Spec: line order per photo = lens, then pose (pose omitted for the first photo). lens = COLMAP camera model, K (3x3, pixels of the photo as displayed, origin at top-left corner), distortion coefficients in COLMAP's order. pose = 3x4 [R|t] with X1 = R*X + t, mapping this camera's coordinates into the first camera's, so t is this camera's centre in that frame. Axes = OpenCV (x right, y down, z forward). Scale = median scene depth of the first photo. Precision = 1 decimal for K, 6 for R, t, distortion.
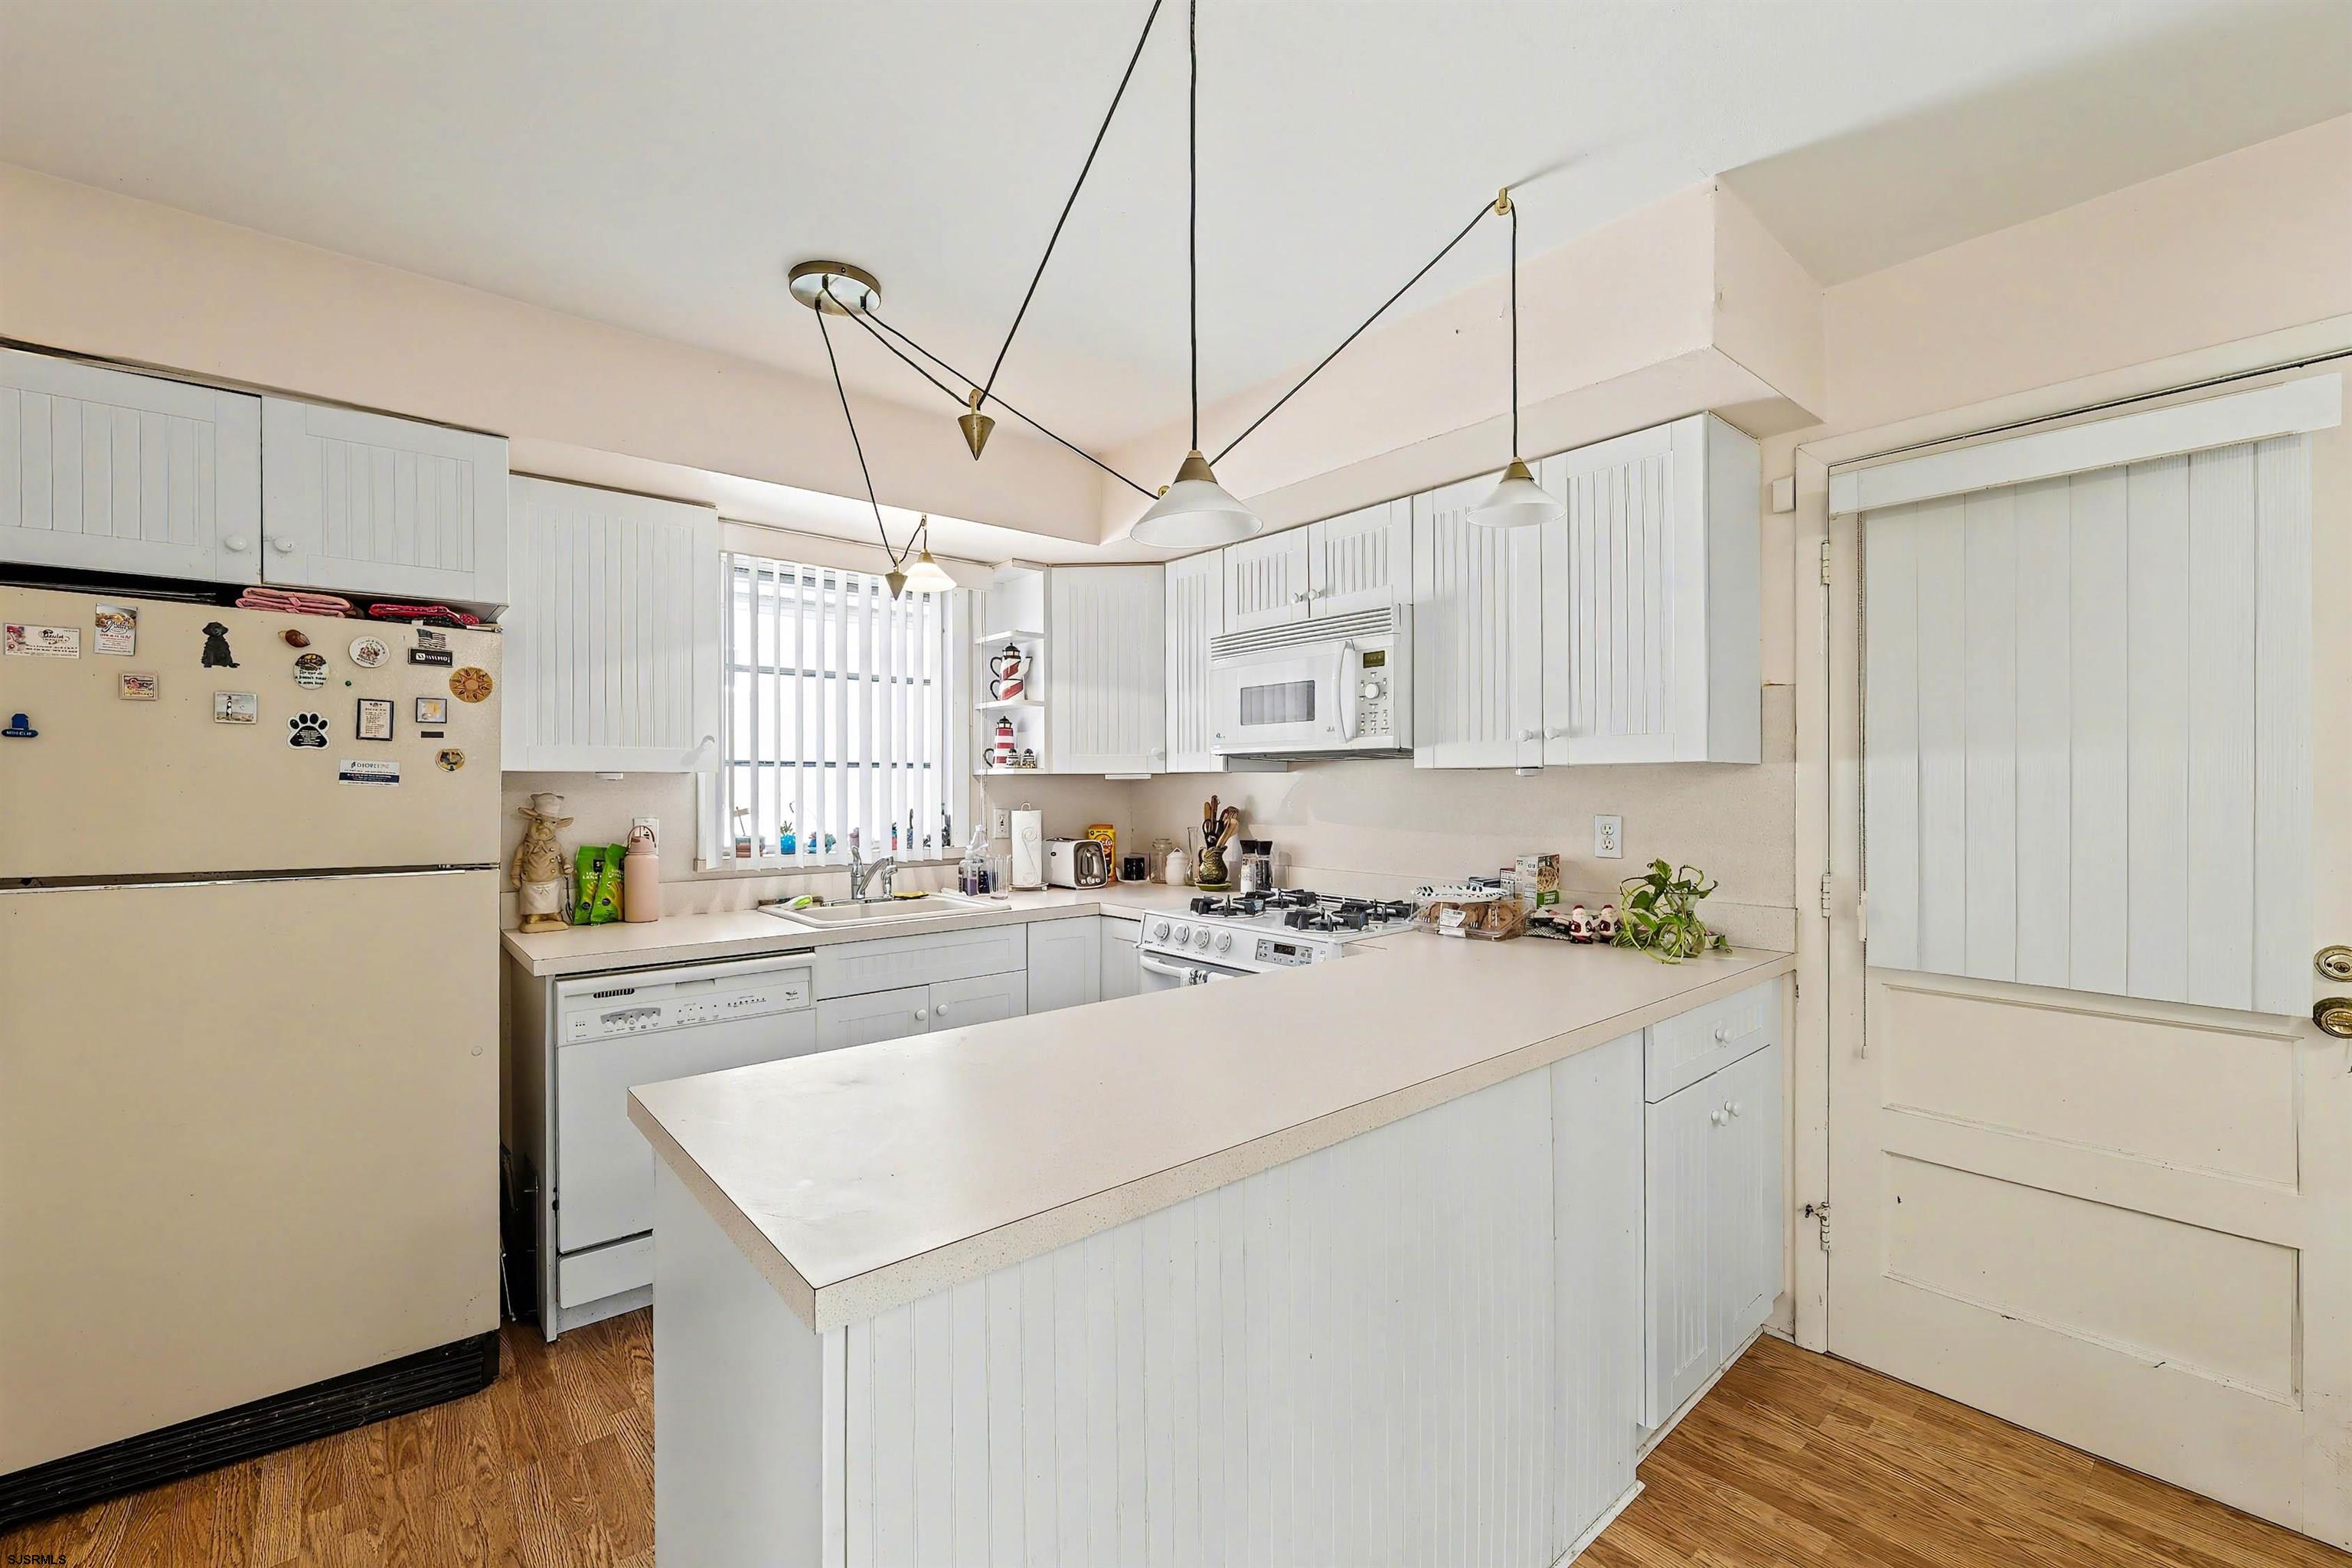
lens RADIAL K [[971.2, 0, 1157.6], [0, 971.2, 786.6], [0, 0, 1]] dist [-0.002061, -0.000712]
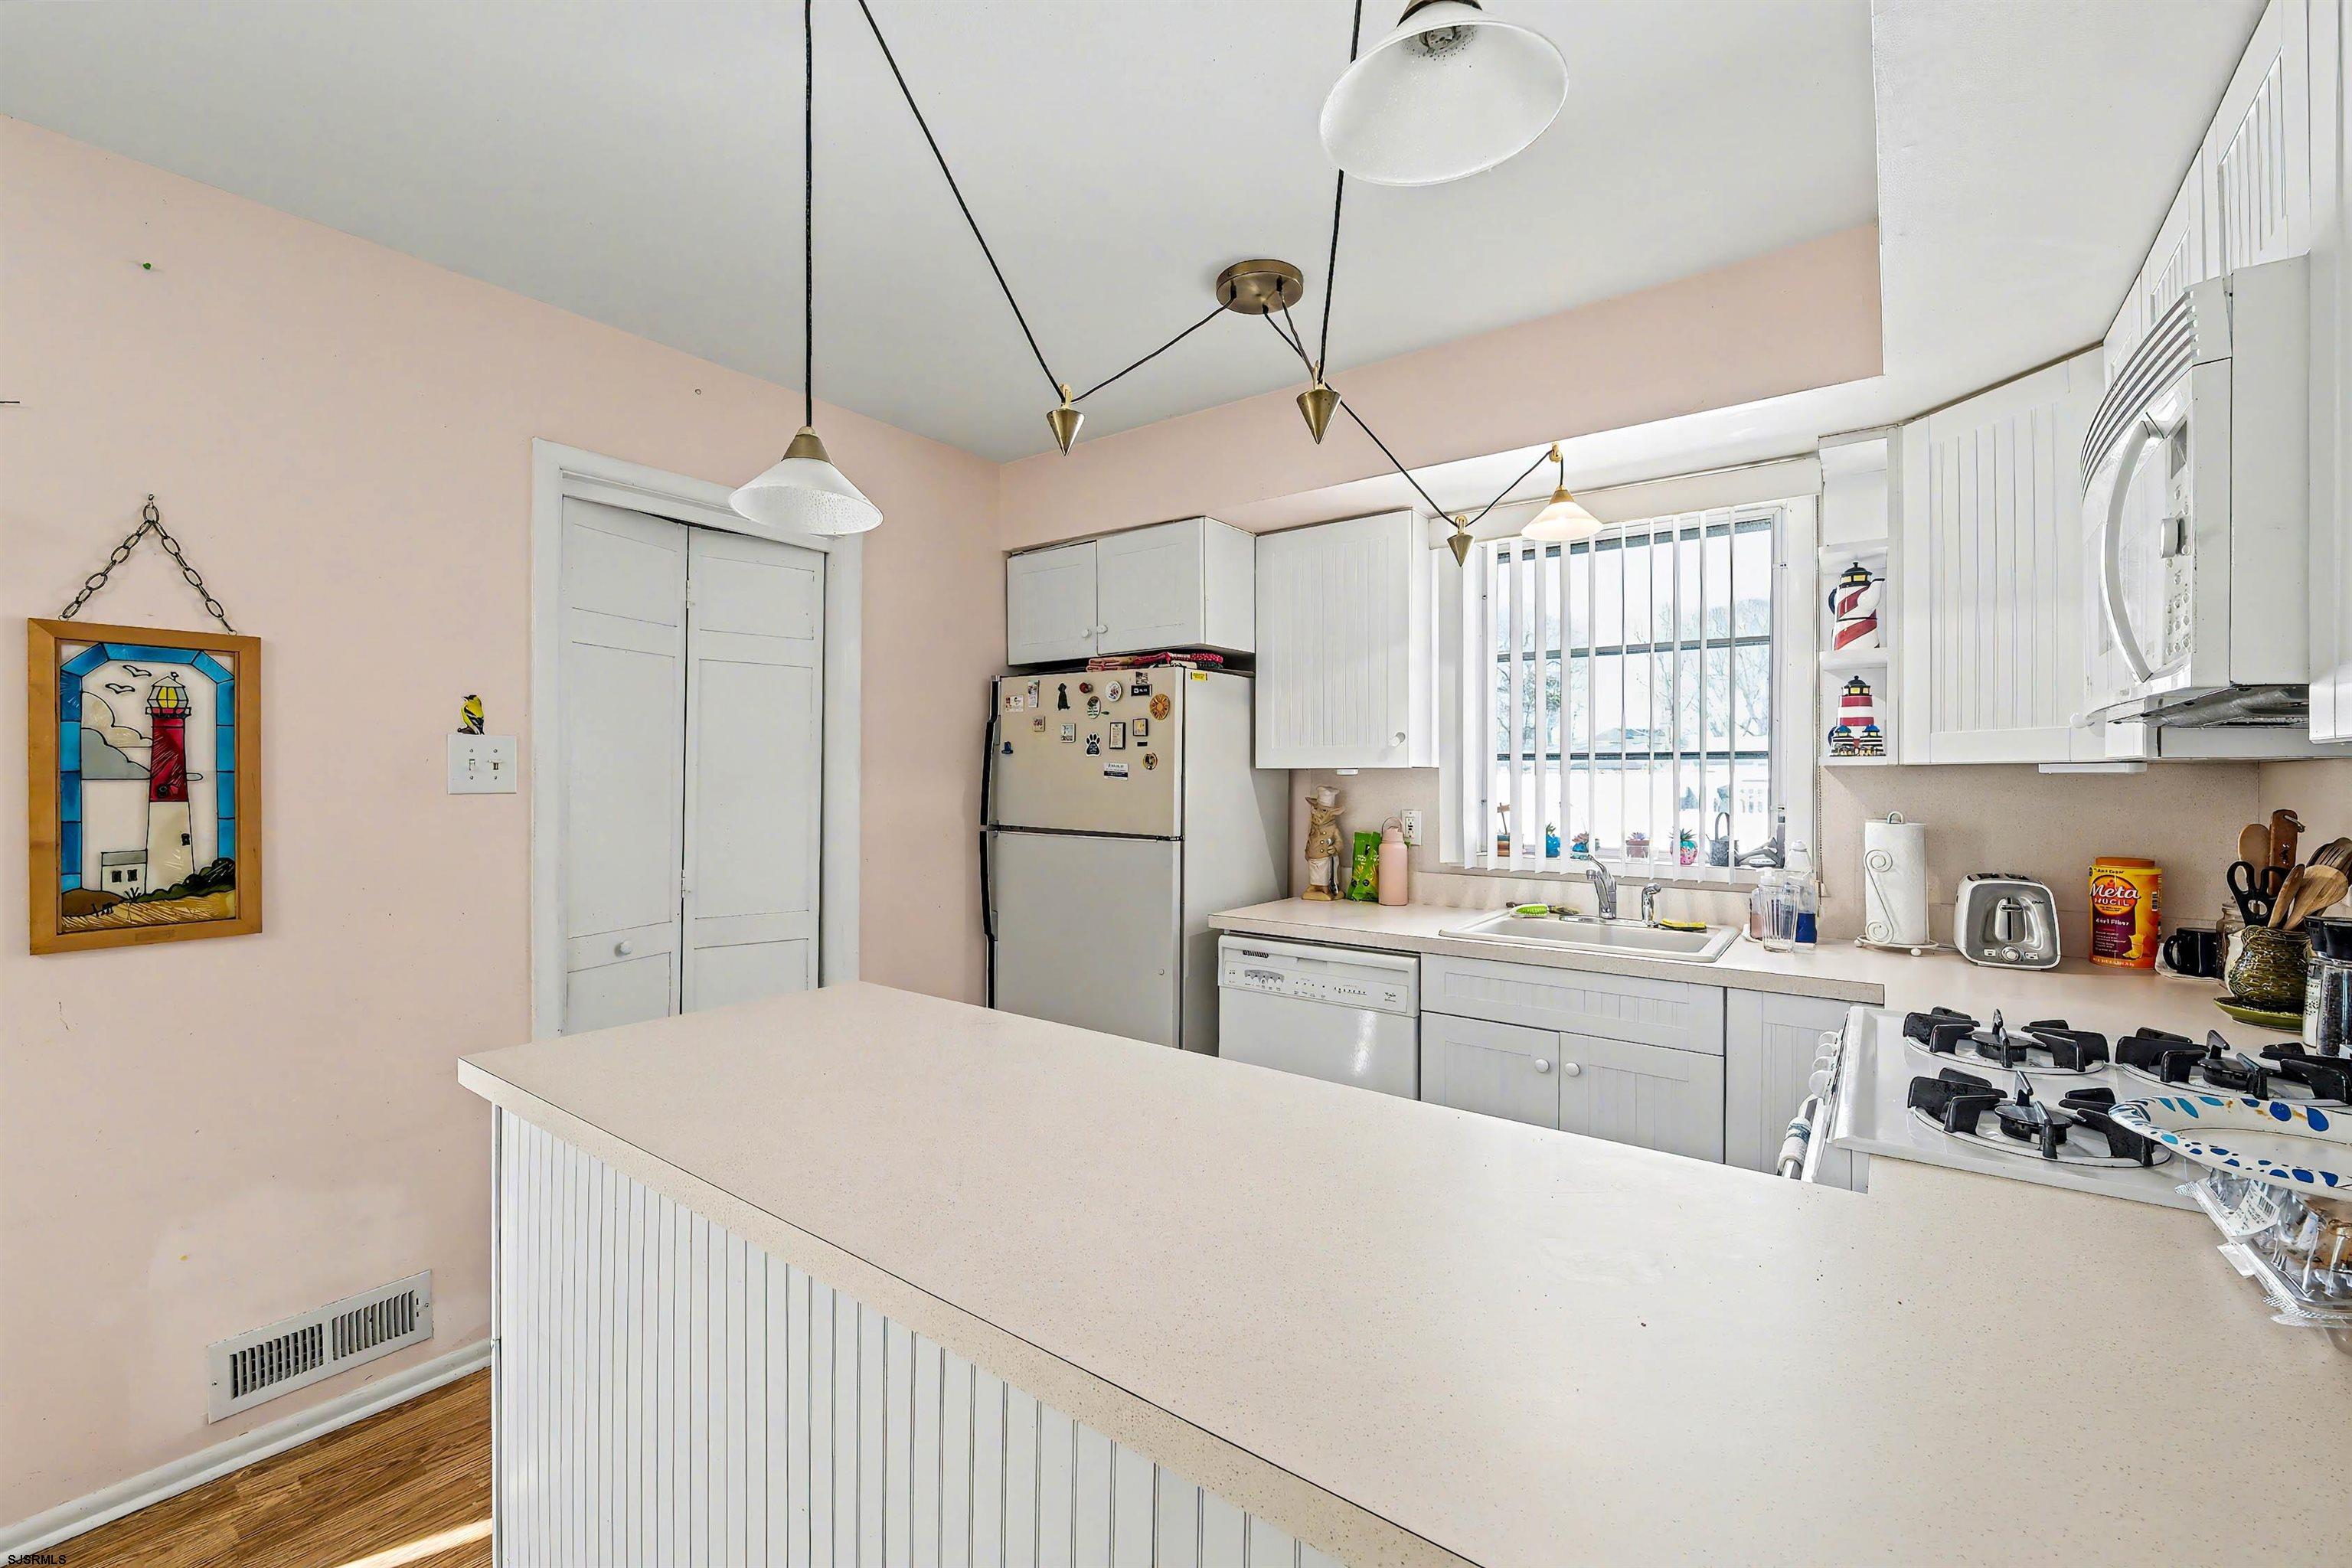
lens RADIAL K [[971.2, 0, 1169.1], [0, 971.2, 773.0], [0, 0, 1]] dist [-0.002061, -0.000712]
pose [[0.218257, -0.000246, -0.975891, 0.482984], [-0.003698, 0.999993, -0.001079, -0.006595], [0.975884, 0.003844, 0.218254, 0.526992]]
